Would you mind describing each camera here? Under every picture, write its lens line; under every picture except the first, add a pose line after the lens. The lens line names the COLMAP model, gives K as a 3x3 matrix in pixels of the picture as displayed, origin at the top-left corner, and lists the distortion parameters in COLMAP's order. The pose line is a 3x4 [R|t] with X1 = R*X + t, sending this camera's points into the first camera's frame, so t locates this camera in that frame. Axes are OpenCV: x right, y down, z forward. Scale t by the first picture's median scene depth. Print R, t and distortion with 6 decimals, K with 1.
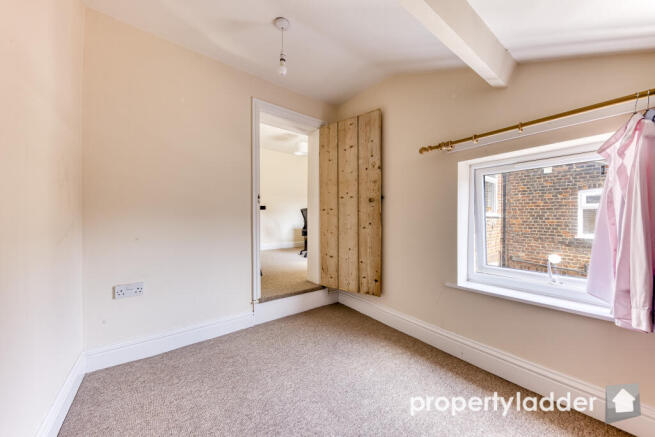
lens RADIAL K [[226.5, 0, 328.1], [0, 226.5, 216.8], [0, 0, 1]] dist [0.000209, -0.000149]
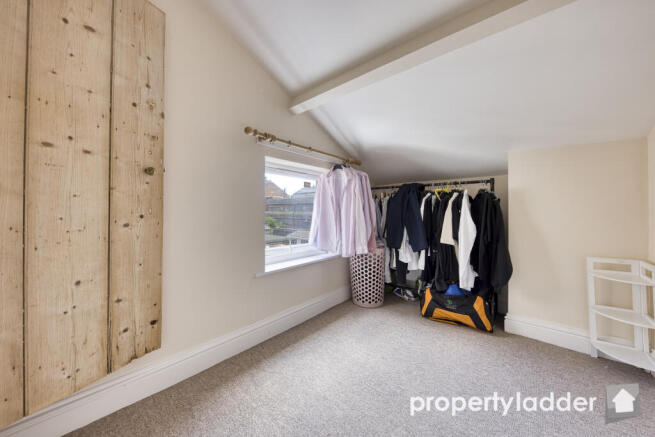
lens RADIAL K [[226.5, 0, 328.1], [0, 226.5, 216.8], [0, 0, 1]] dist [0.000209, -0.000149]
pose [[-0.185318, 0.001671, 0.982677, -0.383770], [0.008549, 0.999963, -0.000089, 0.033853], [-0.982641, 0.008385, -0.185325, 0.669282]]
